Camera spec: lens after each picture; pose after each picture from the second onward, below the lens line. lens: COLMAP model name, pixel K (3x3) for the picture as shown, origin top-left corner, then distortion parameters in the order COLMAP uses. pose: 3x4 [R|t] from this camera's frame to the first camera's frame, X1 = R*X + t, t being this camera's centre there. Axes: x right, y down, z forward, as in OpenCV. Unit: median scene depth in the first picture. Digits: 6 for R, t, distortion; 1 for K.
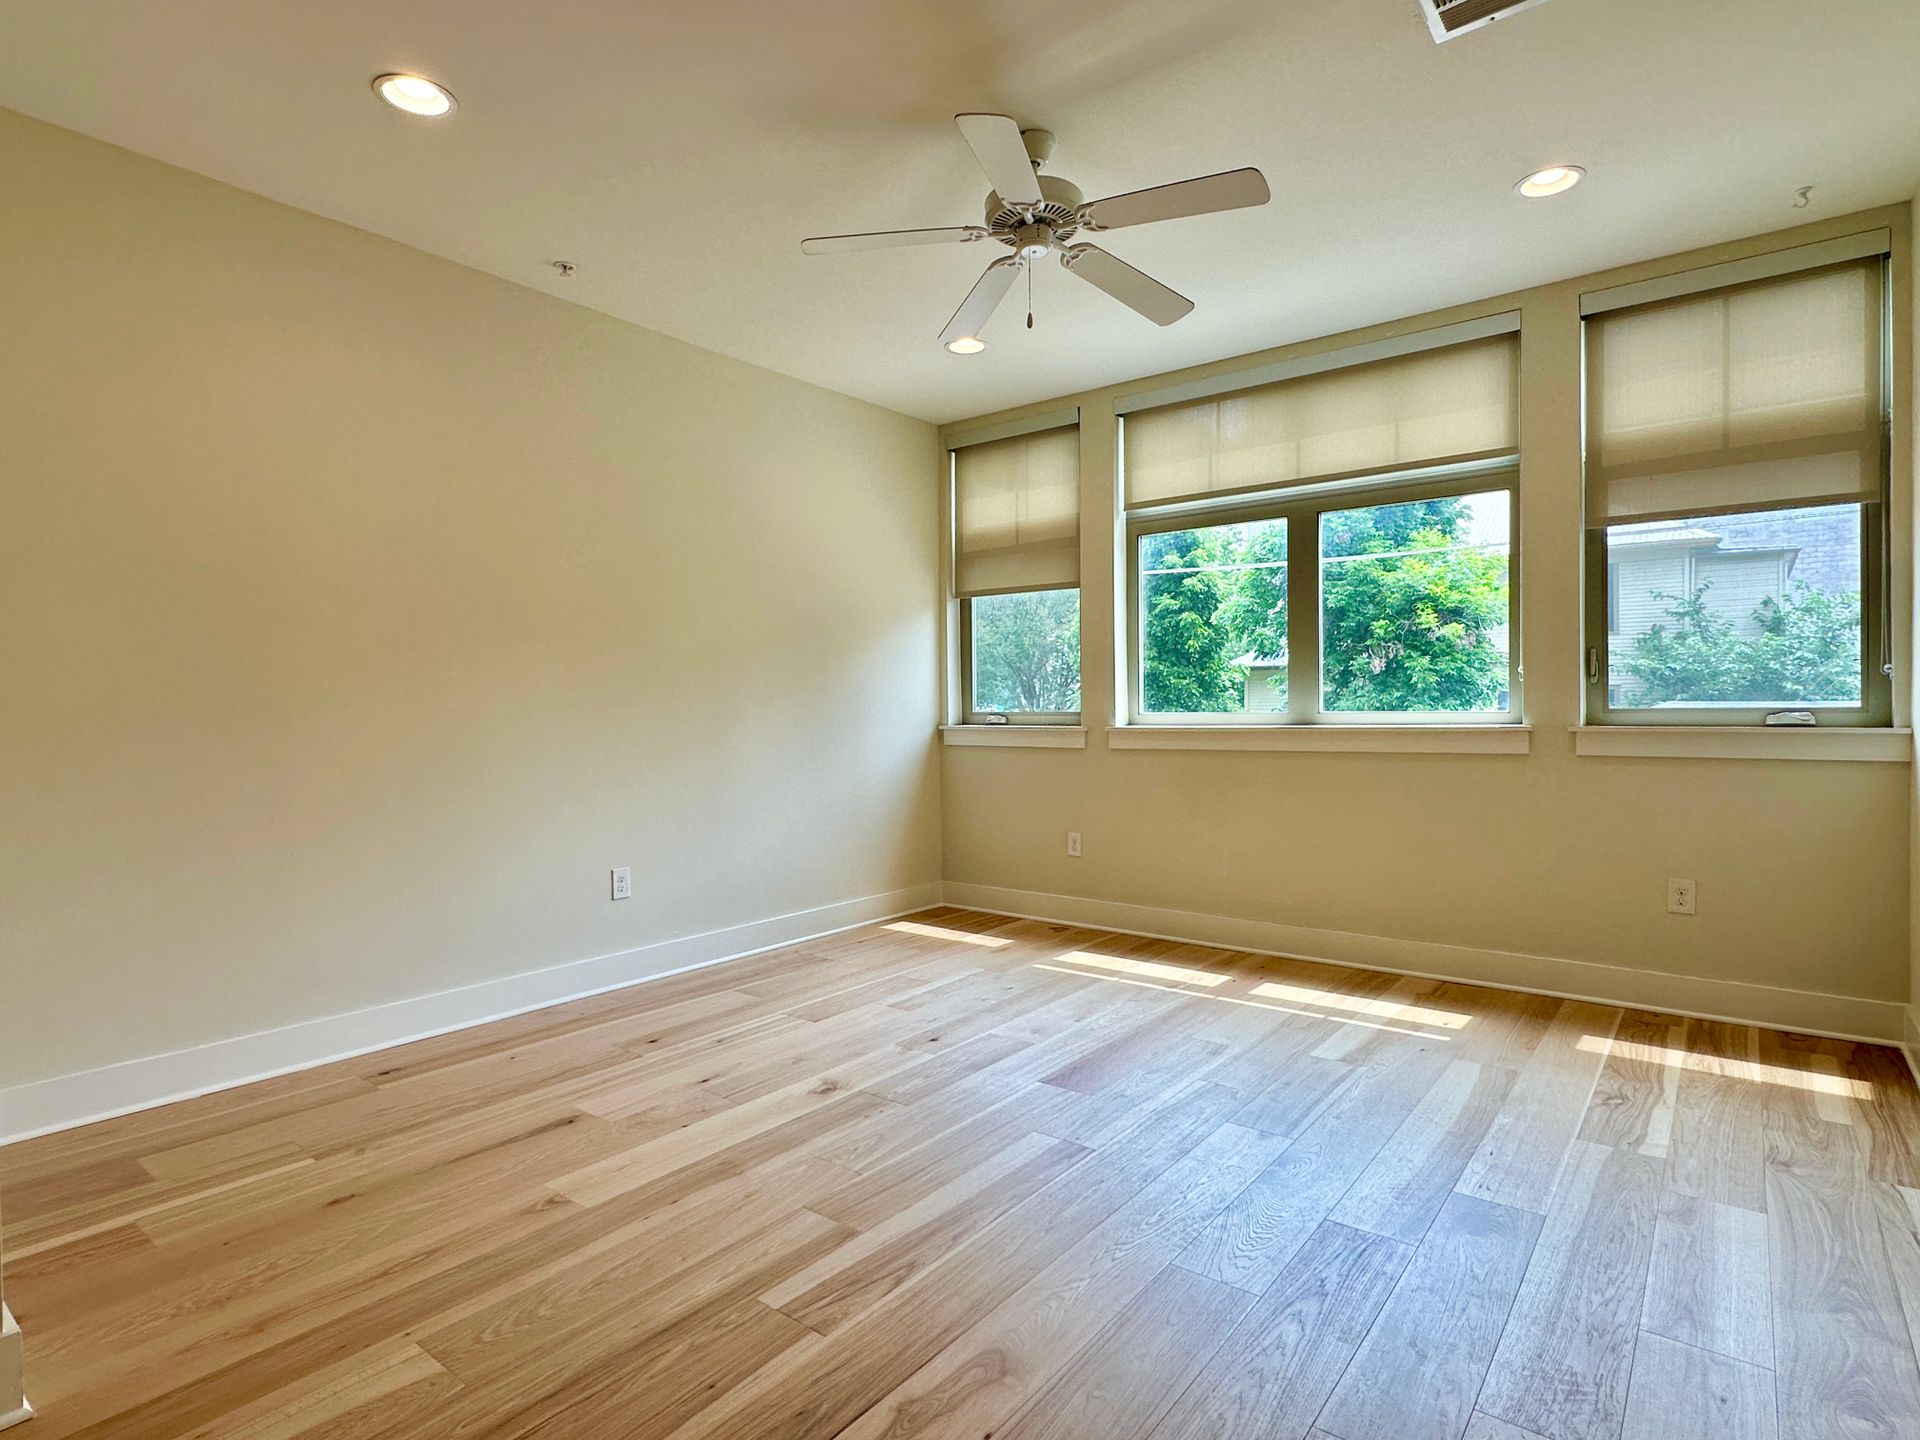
lens RADIAL K [[1008.1, 0, 960.0], [0, 1008.1, 720.0], [0, 0, 1]] dist [-0.002644, -0.000361]
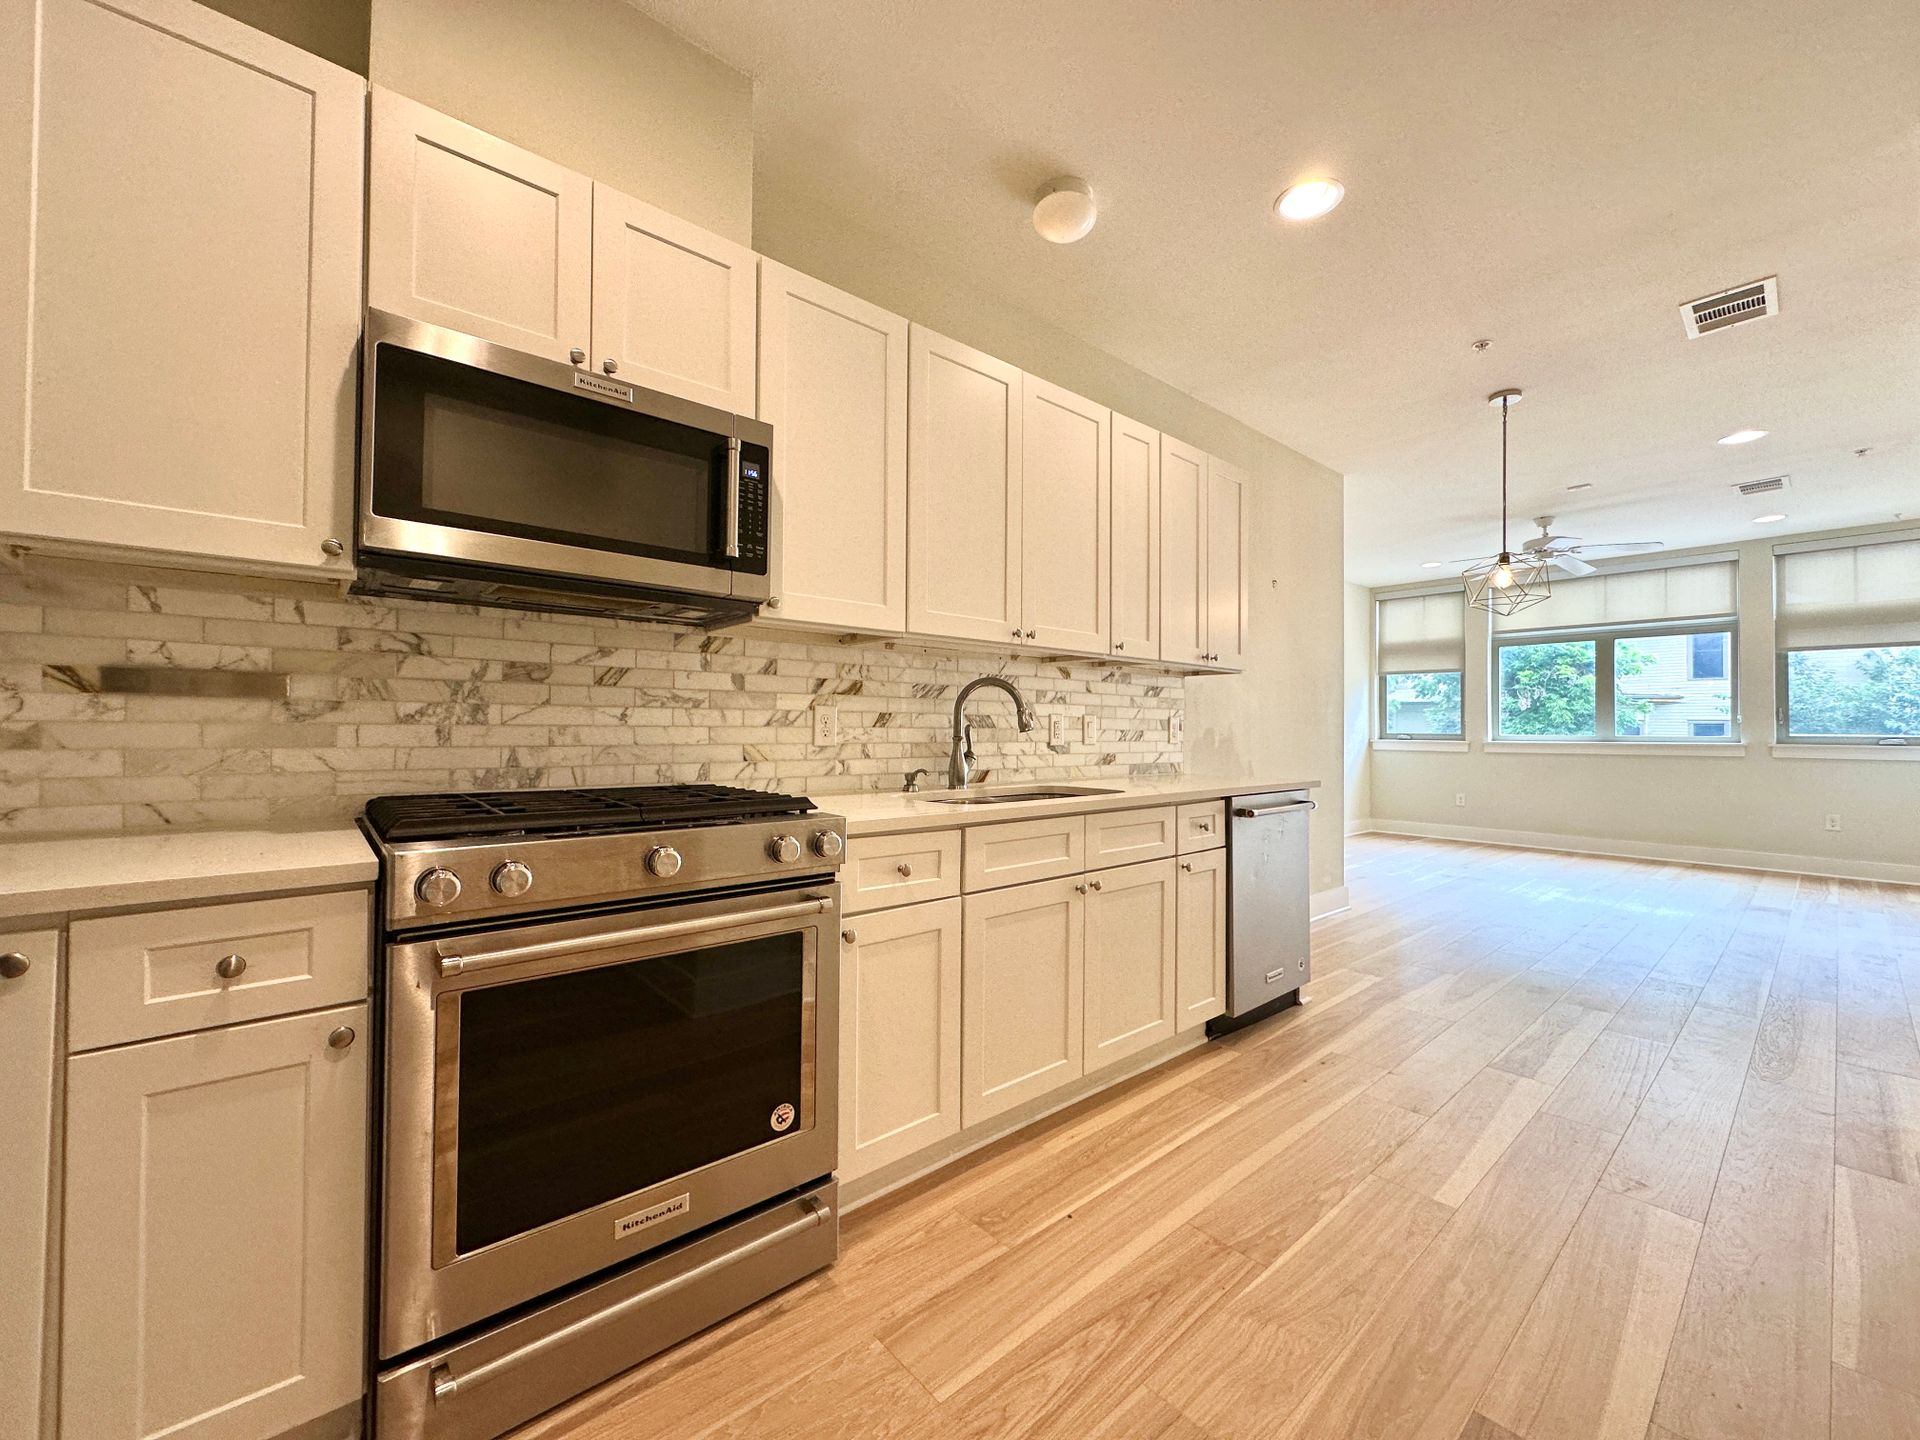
lens RADIAL K [[764.9, 0, 960.0], [0, 764.9, 720.0], [0, 0, 1]] dist [-0.000525, -0.000073]
pose [[0.981057, 0.013618, -0.193240, -0.515801], [-0.018217, 0.999591, -0.022044, 0.014841], [0.192860, 0.025146, 0.980904, -0.623324]]
